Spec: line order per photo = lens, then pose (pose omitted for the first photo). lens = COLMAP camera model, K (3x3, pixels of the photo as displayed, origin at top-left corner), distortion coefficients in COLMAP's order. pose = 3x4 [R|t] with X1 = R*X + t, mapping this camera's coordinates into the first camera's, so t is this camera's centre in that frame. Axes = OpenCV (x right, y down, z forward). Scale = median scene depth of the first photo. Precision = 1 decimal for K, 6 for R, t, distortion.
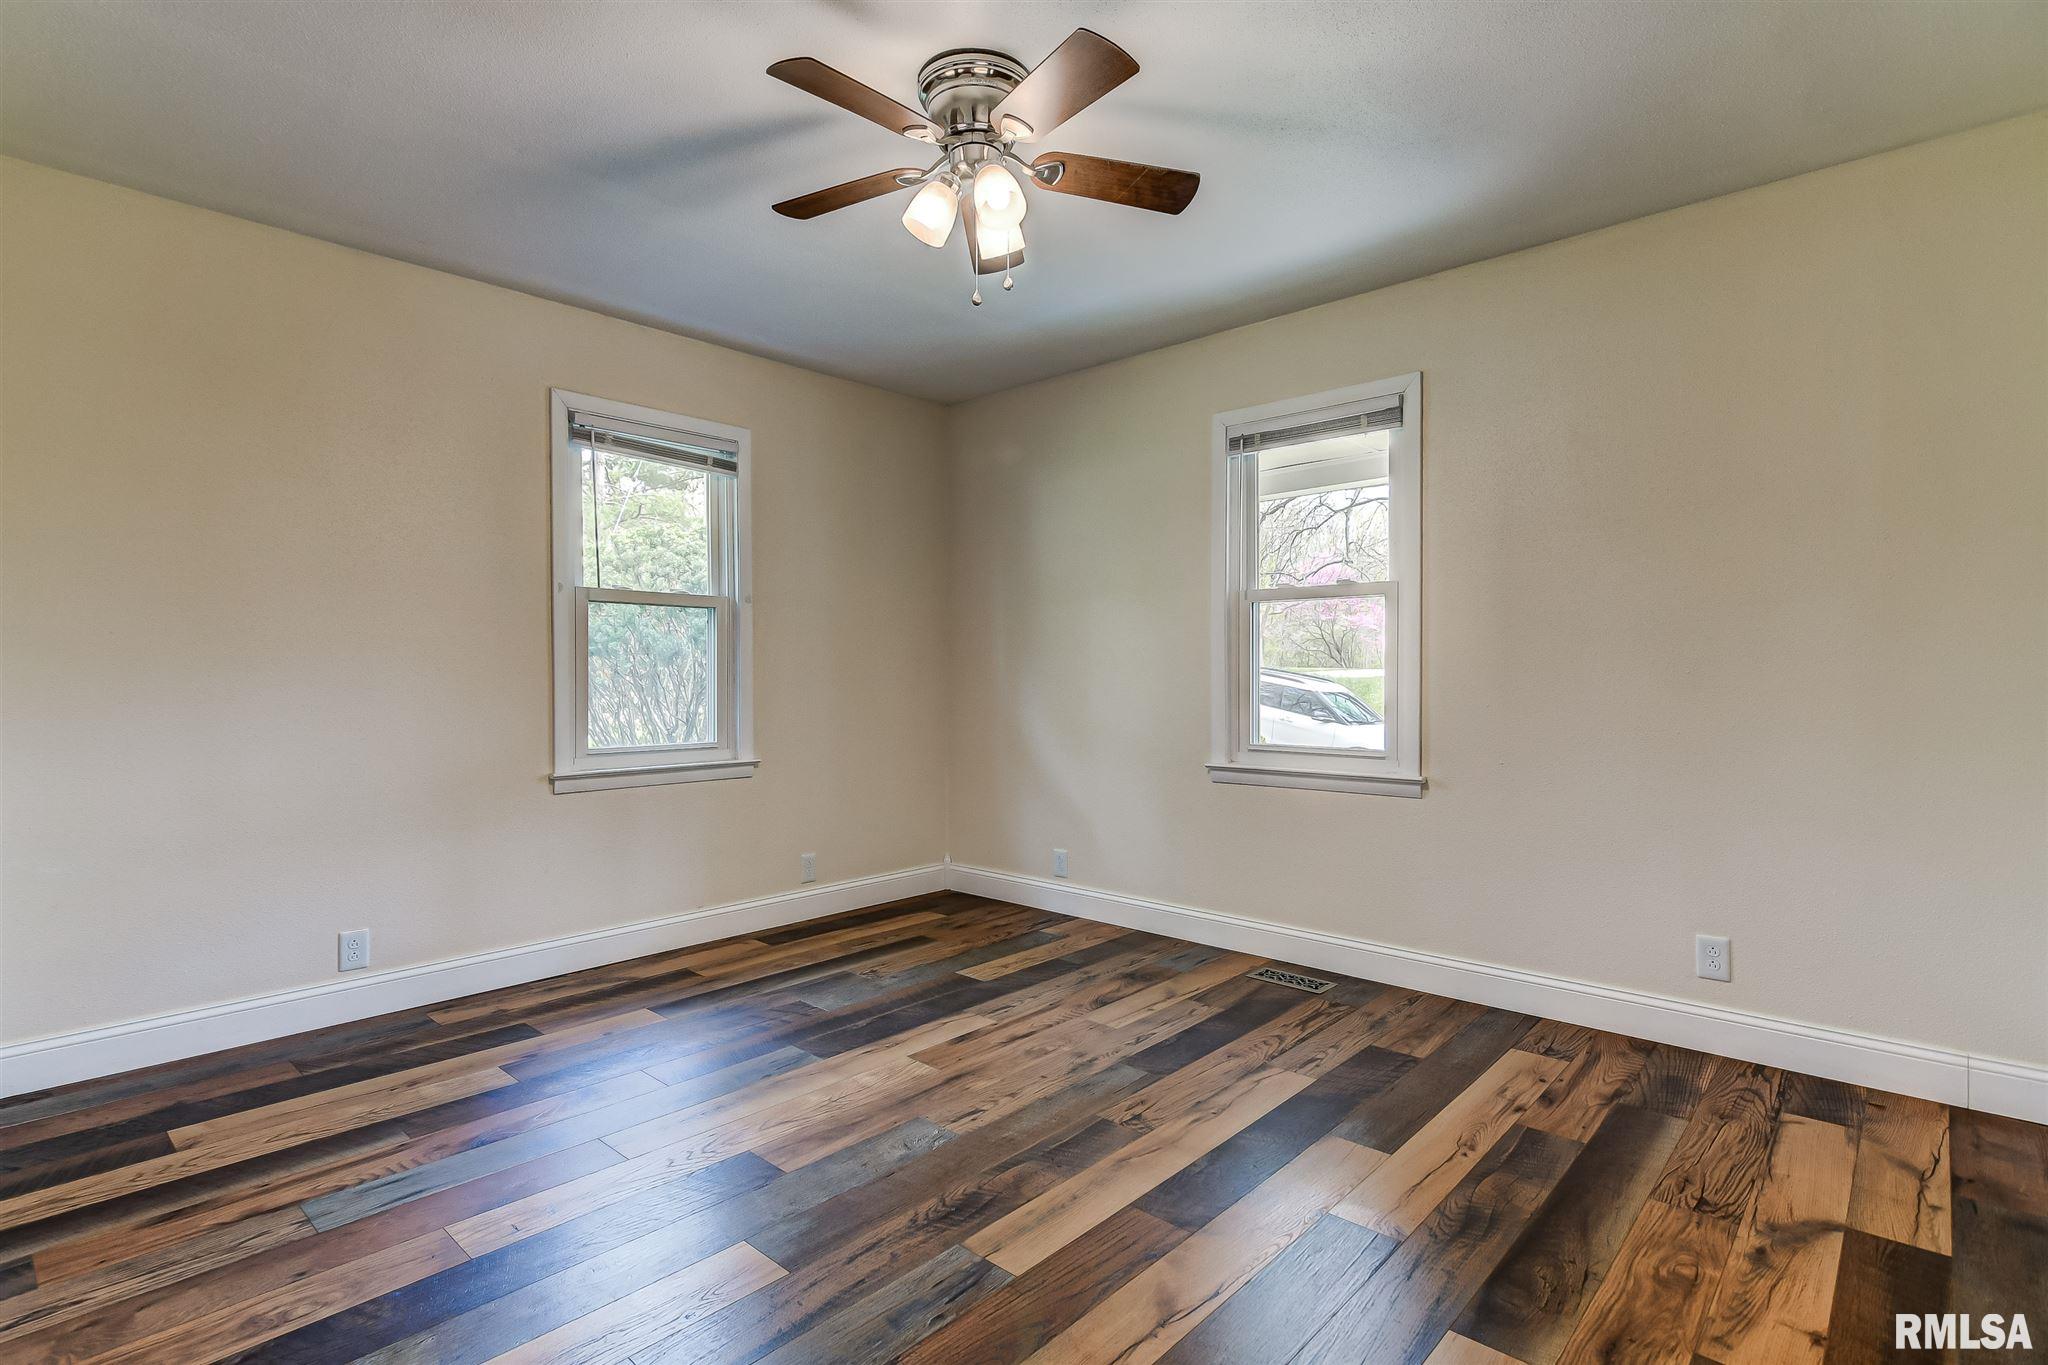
lens RADIAL K [[985.7, 0, 1011.4], [0, 985.7, 678.7], [0, 0, 1]] dist [0.004788, -0.003953]
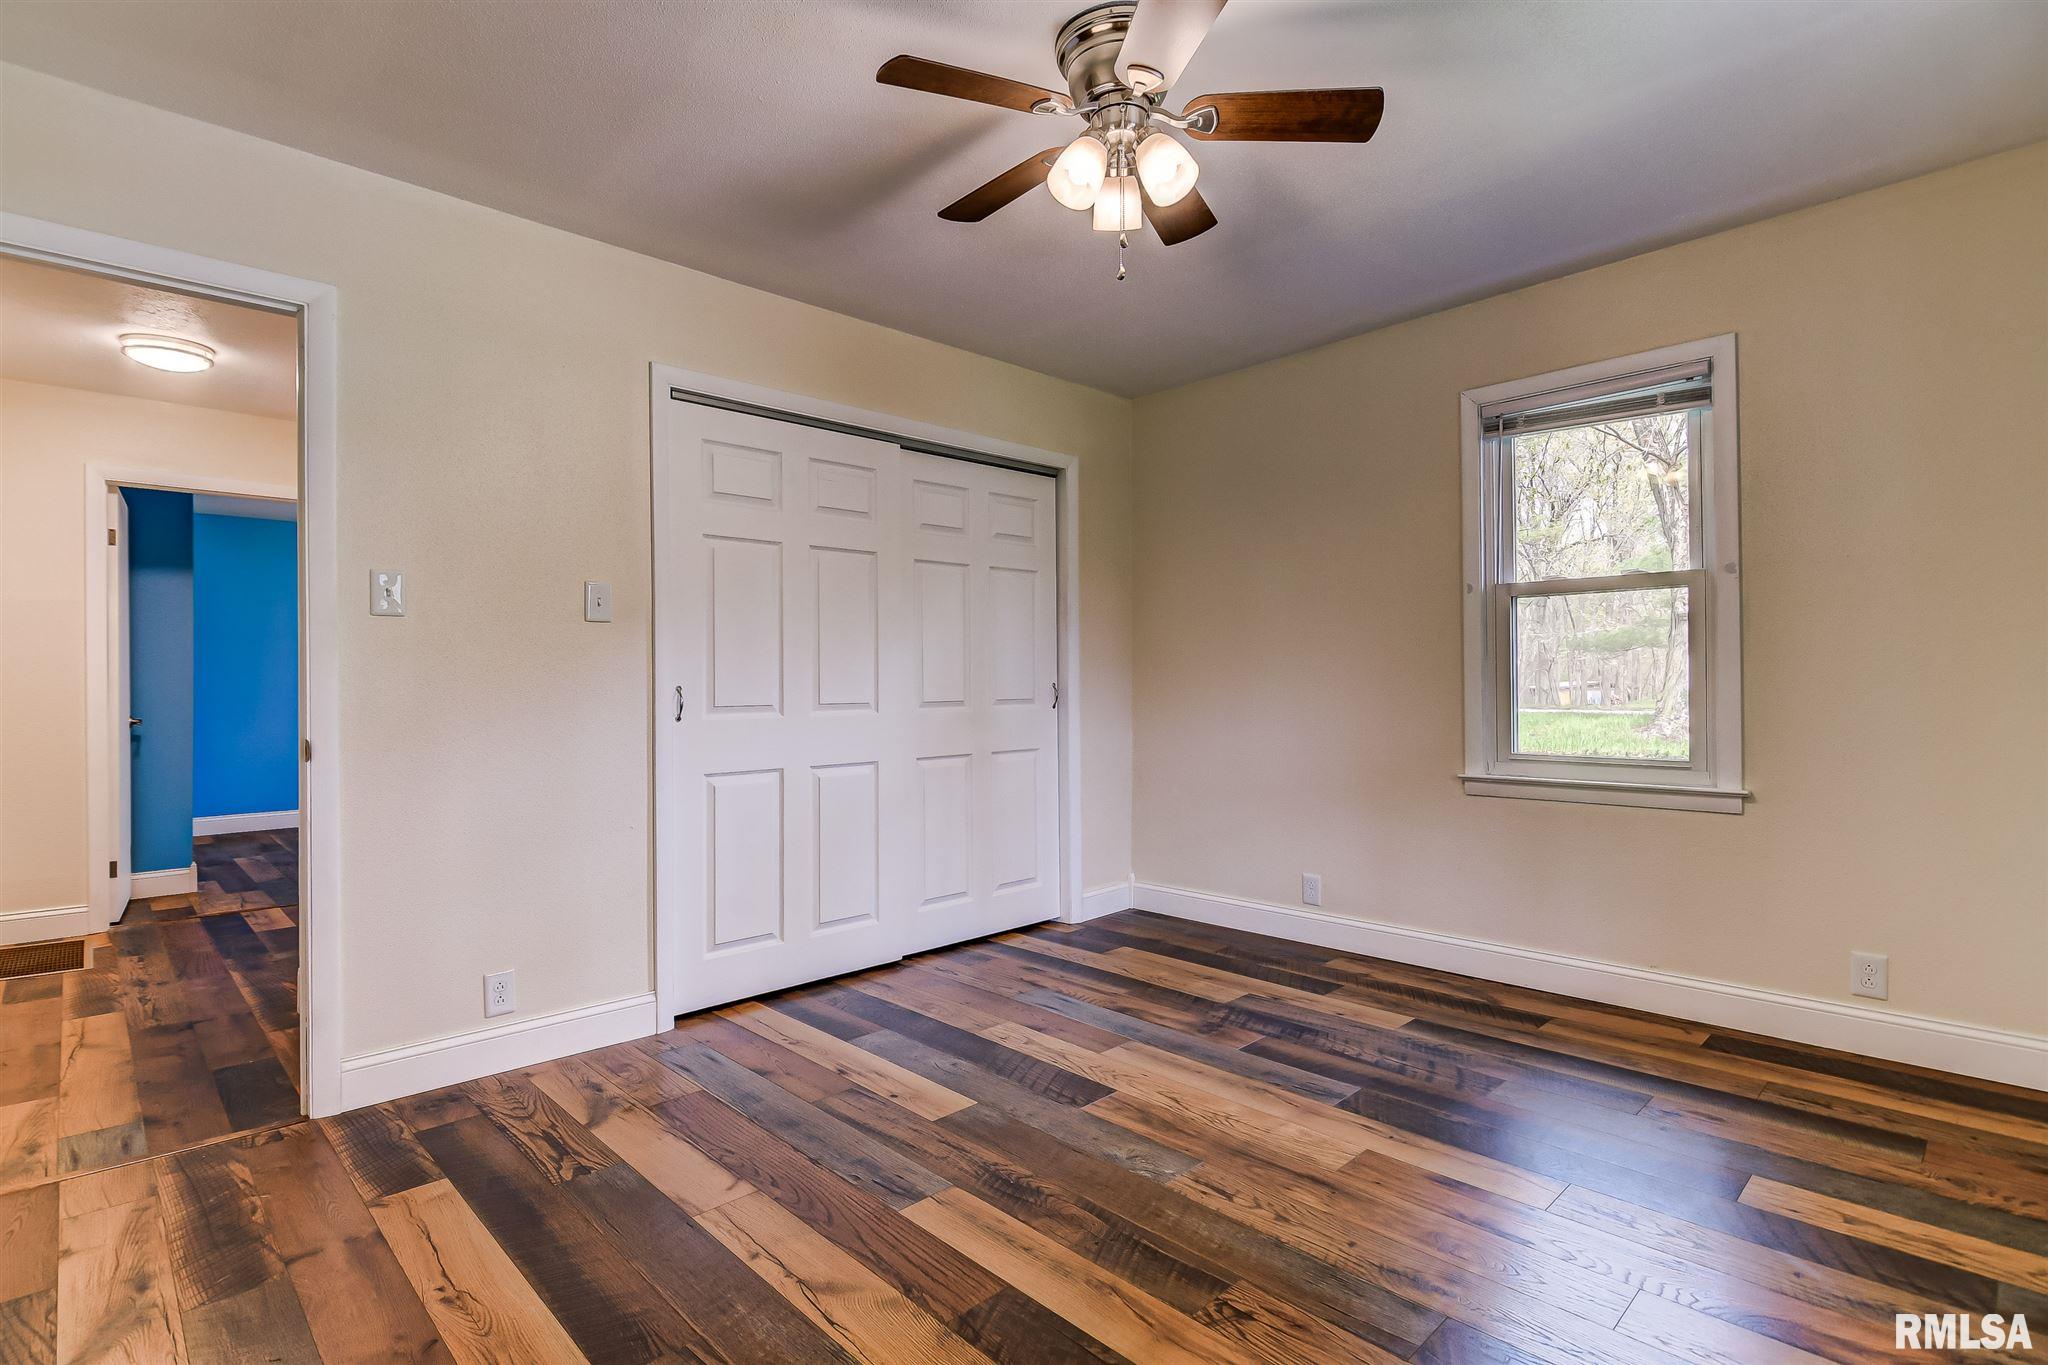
lens RADIAL K [[985.7, 0, 1026.5], [0, 985.7, 679.9], [0, 0, 1]] dist [0.004788, -0.003953]
pose [[-0.050885, -0.001148, -0.998704, 0.673487], [0.005716, 0.999983, -0.001441, -0.001014], [0.998688, -0.005781, -0.050878, 0.721042]]
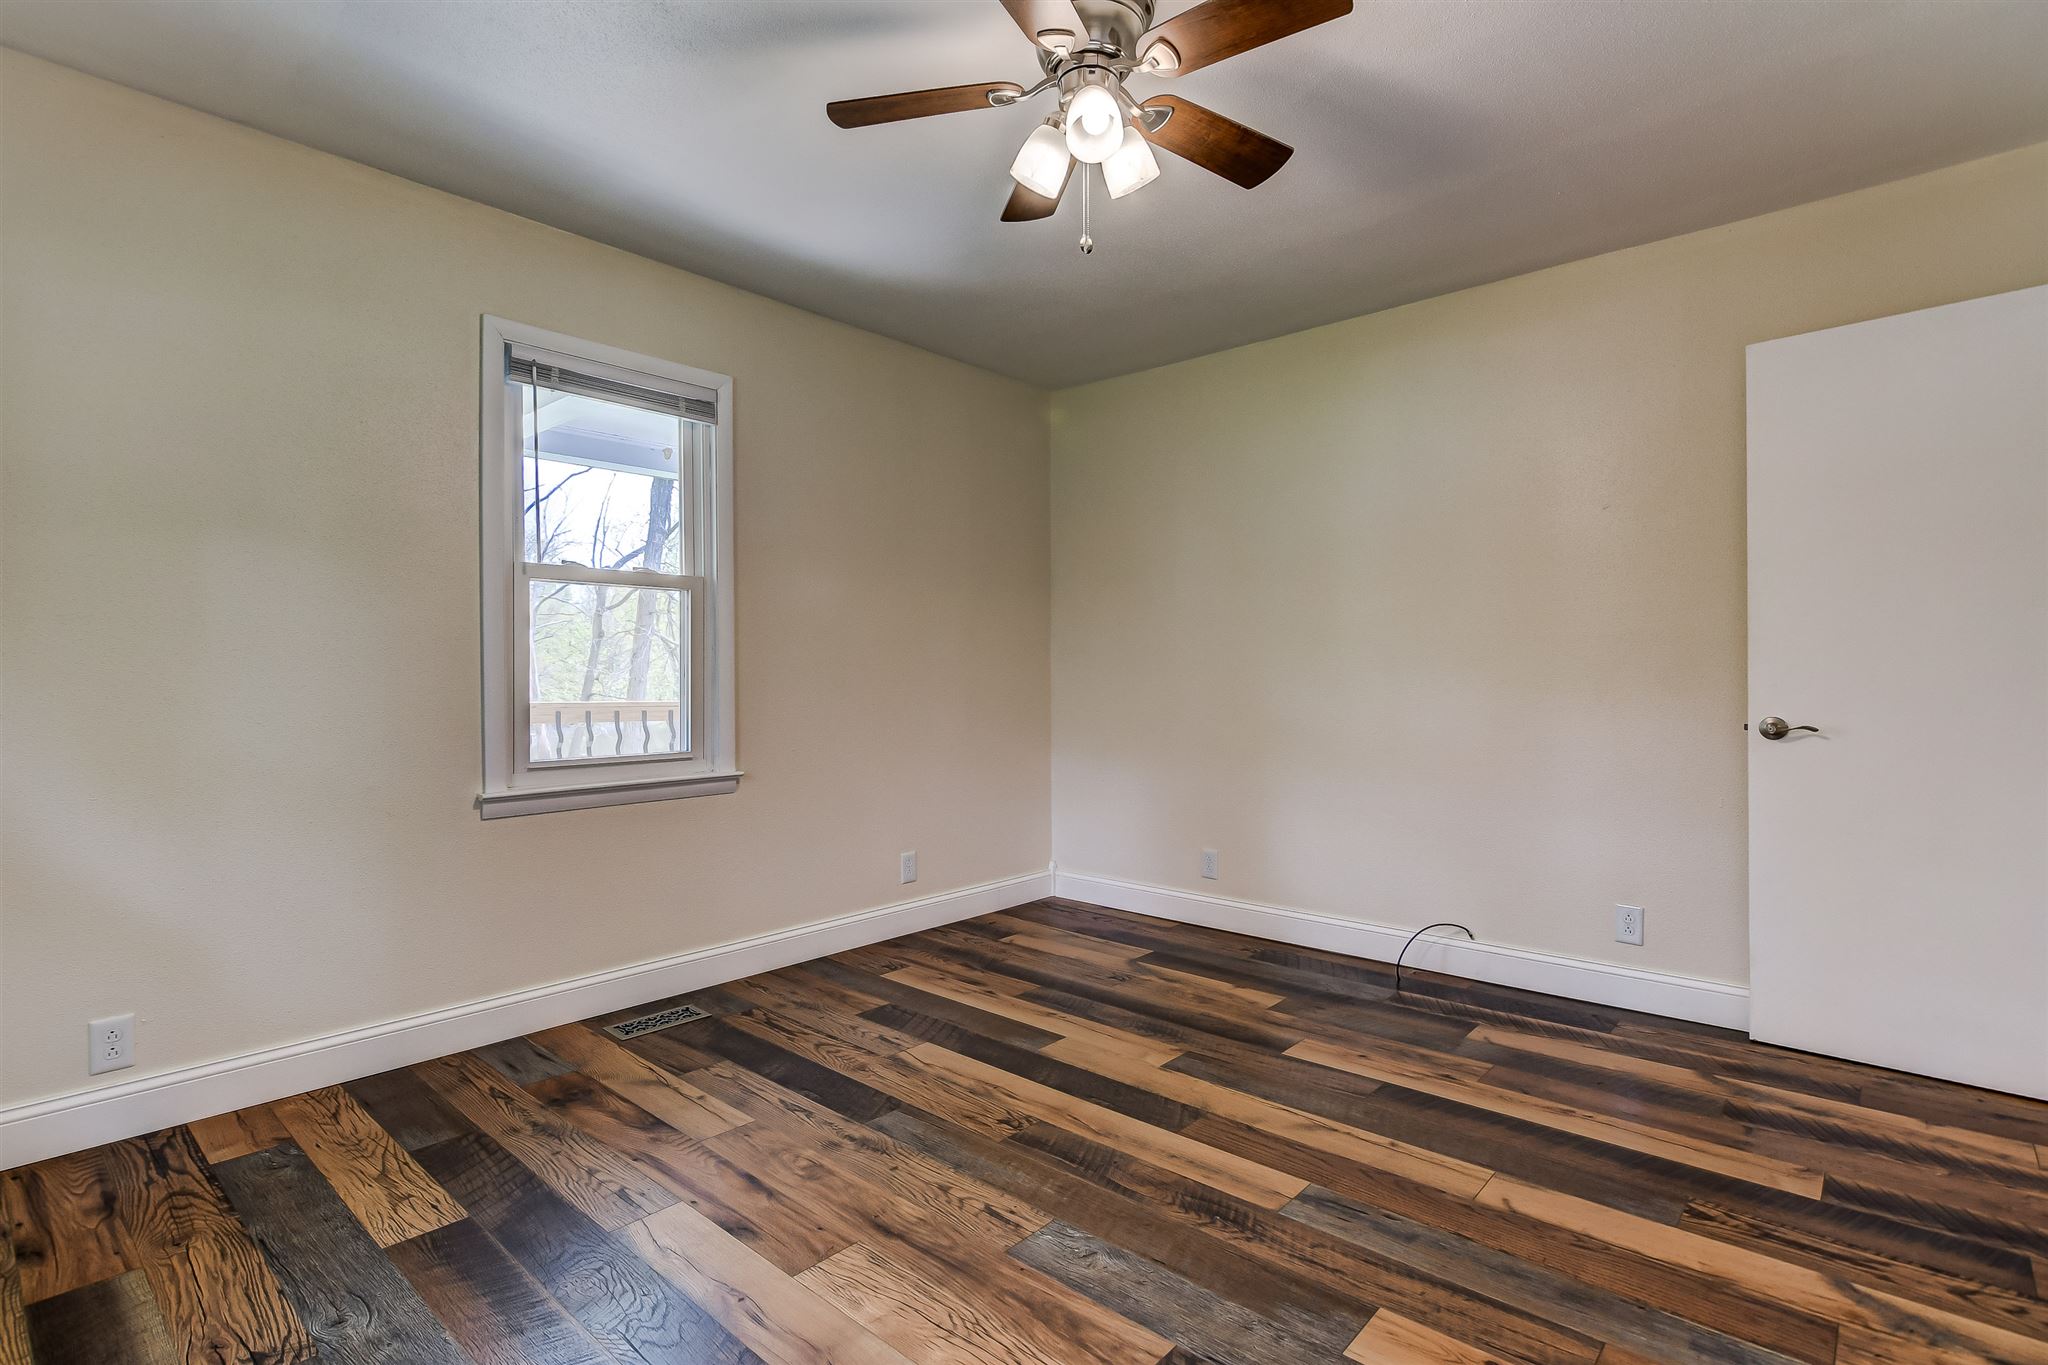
lens RADIAL K [[985.7, 0, 1007.9], [0, 985.7, 678.8], [0, 0, 1]] dist [0.004788, -0.003953]
pose [[-0.007148, -0.006313, 0.999955, -0.693760], [0.005282, 0.999966, 0.006351, -0.002362], [-0.999961, 0.005327, -0.007114, 0.814807]]
